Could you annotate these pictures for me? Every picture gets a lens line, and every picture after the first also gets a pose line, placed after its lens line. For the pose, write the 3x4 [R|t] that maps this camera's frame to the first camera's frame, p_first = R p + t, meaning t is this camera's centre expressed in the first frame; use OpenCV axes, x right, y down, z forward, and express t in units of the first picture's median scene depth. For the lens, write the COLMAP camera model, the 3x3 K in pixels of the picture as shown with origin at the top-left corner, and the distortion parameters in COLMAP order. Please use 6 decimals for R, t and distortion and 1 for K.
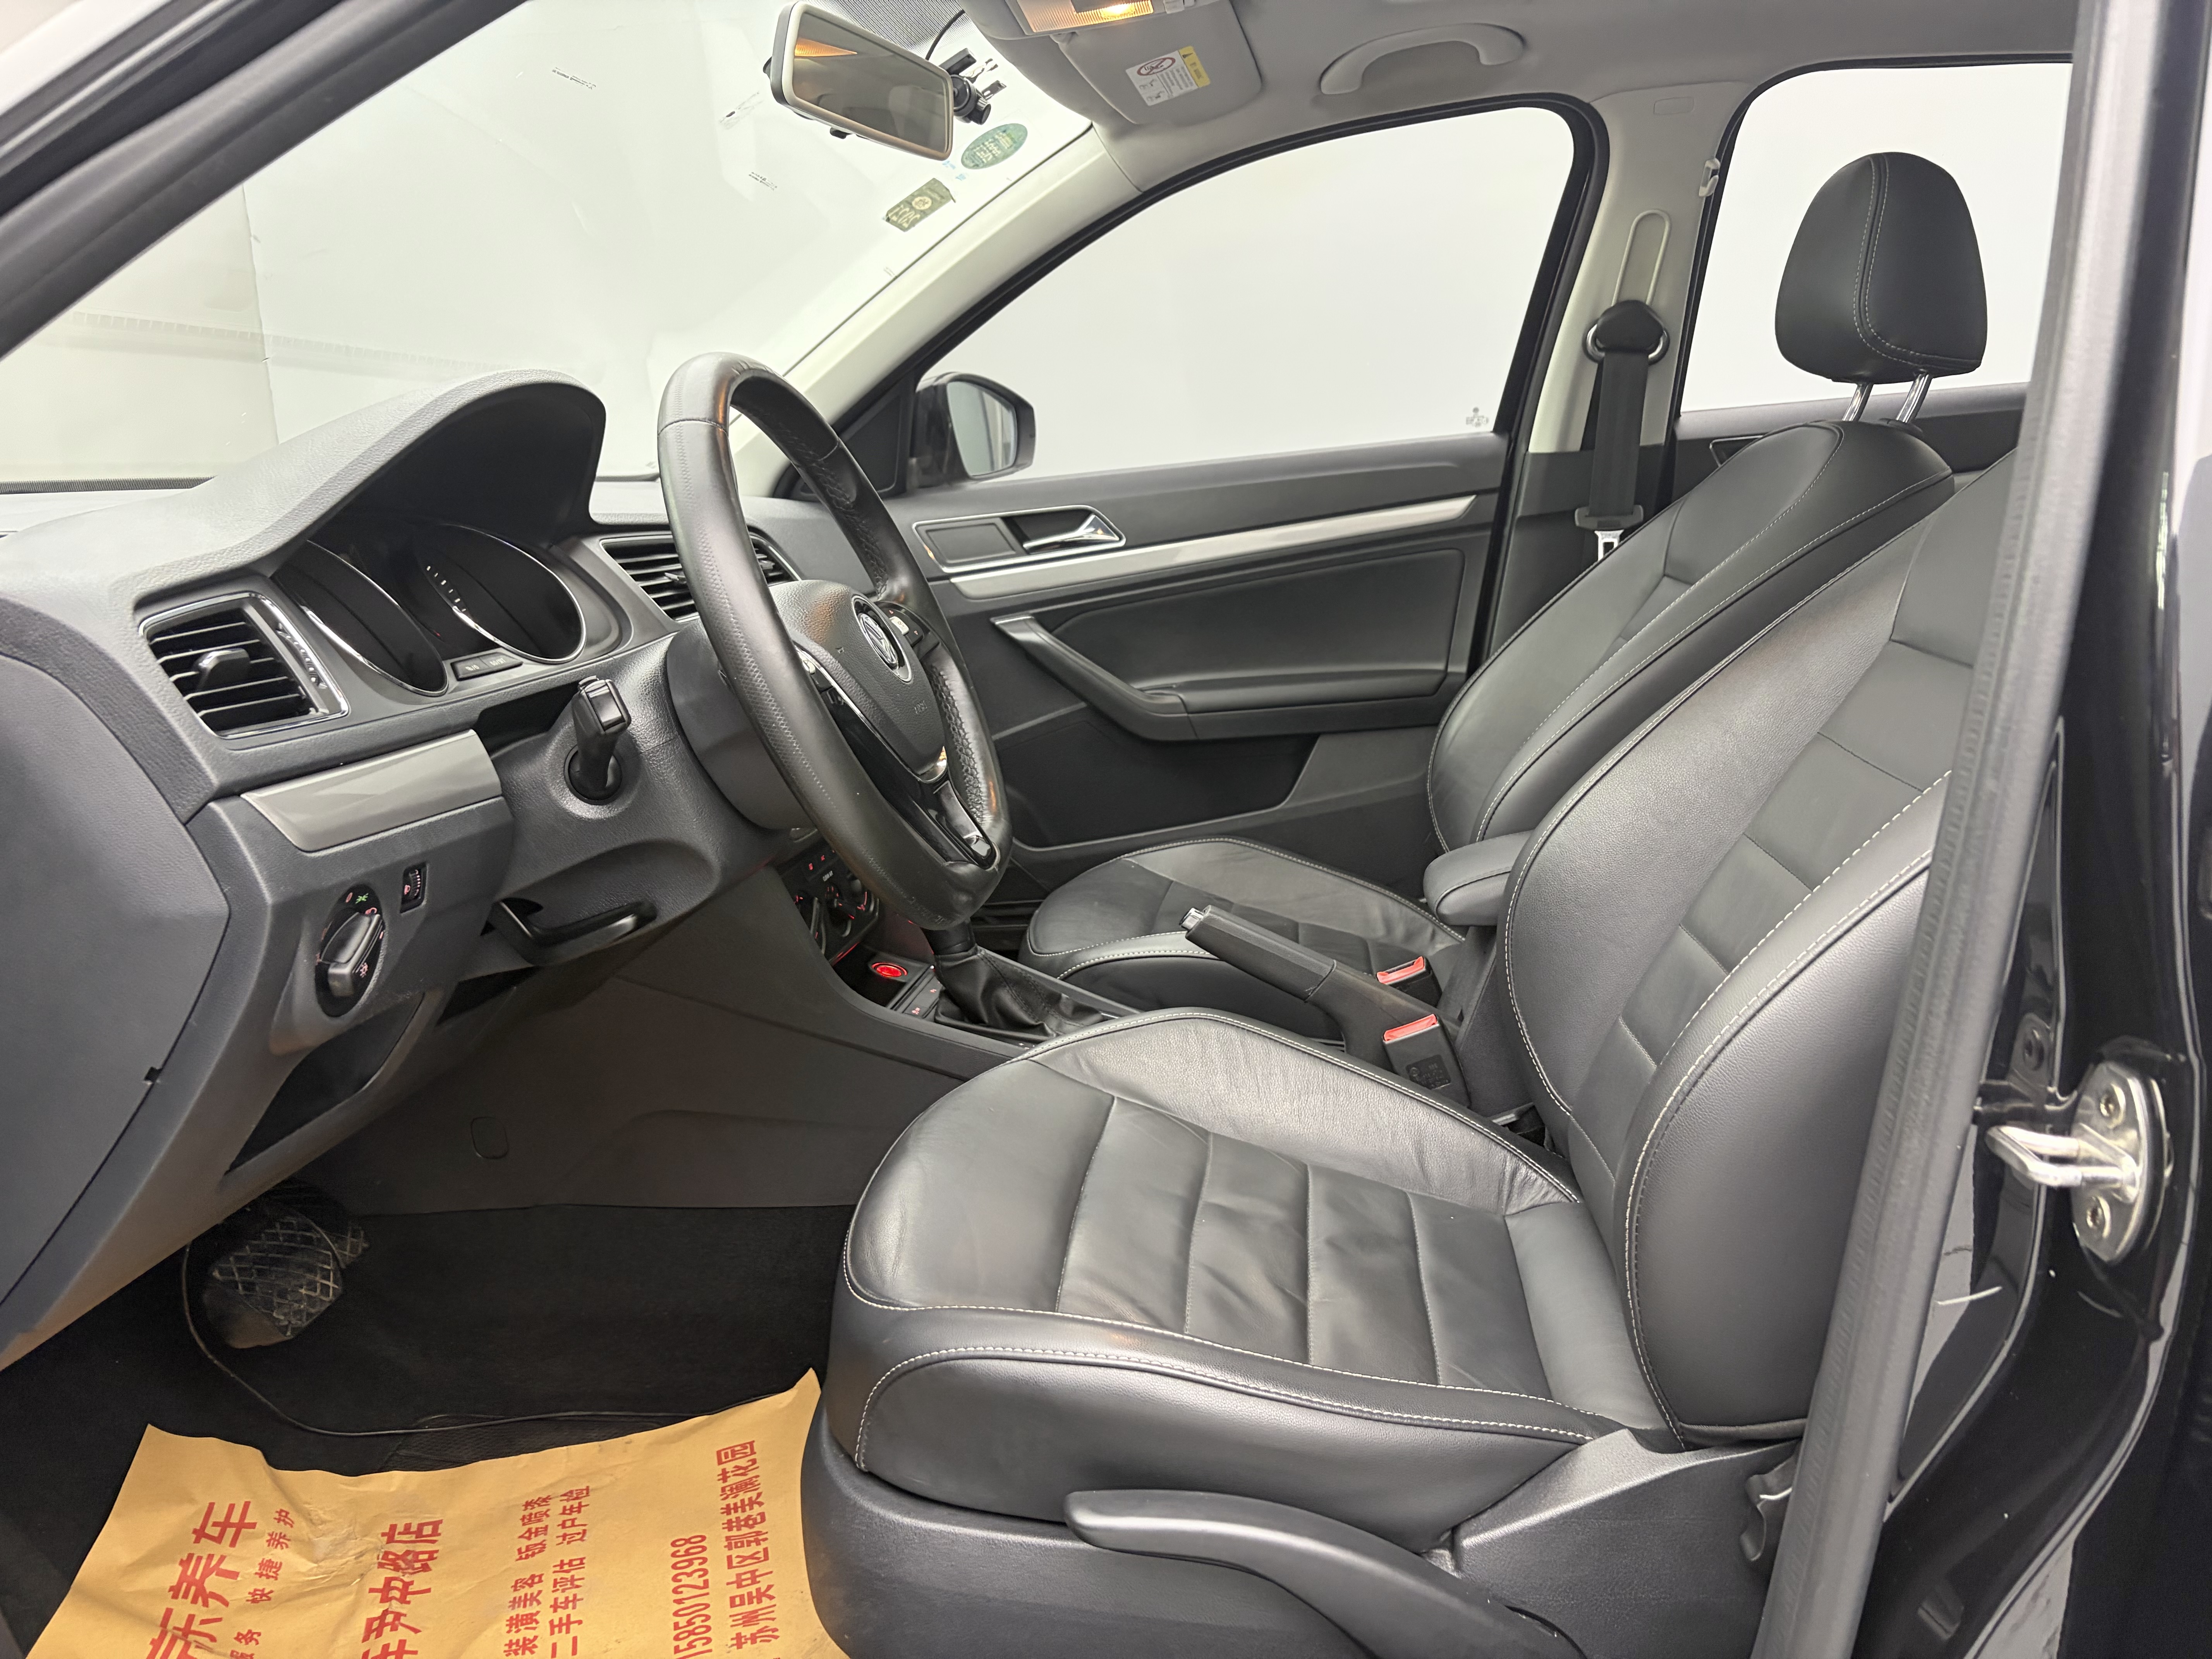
lens RADIAL K [[1669.4, 0, 1116.7], [0, 1669.4, 842.3], [0, 0, 1]] dist [0.039385, -0.022099]
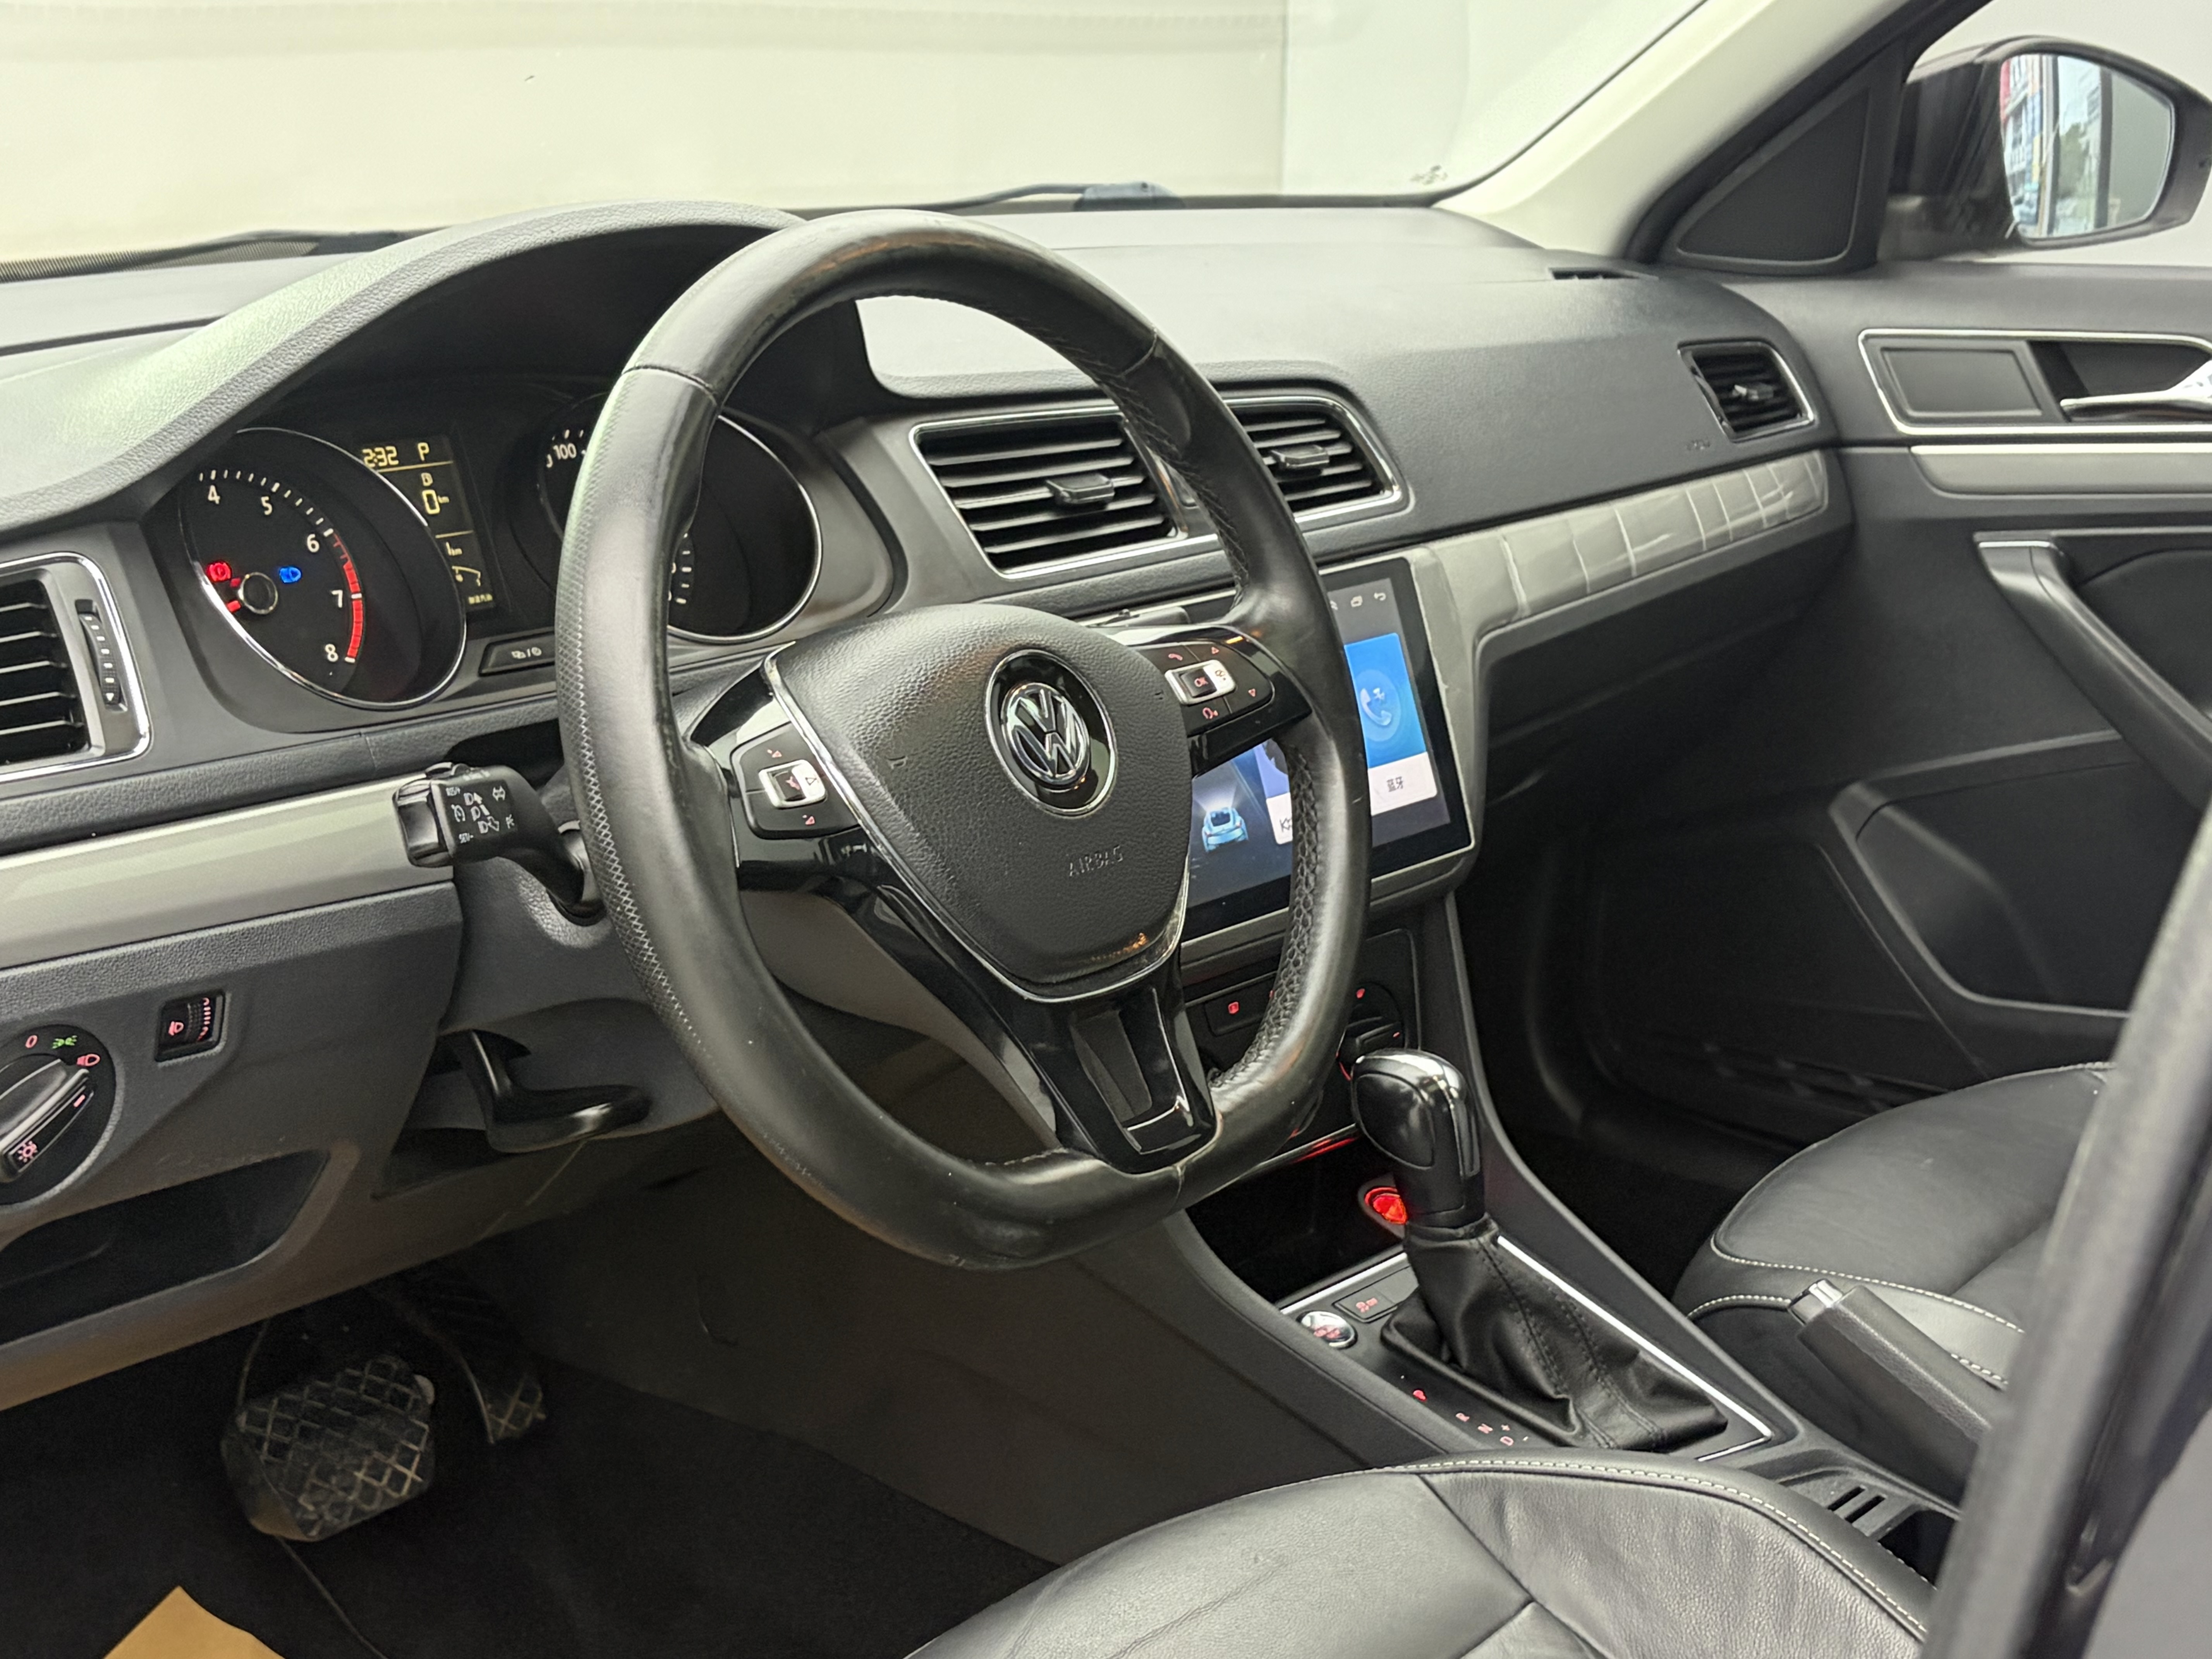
lens RADIAL K [[3019.9, 0, 1107.0], [0, 3019.9, 814.2], [0, 0, 1]] dist [0.067271, 0.000000]
pose [[0.824843, 0.202183, -0.527973, 0.306043], [-0.171126, 0.979347, 0.107686, -0.151755], [0.538841, 0.001525, 0.842406, 0.114651]]
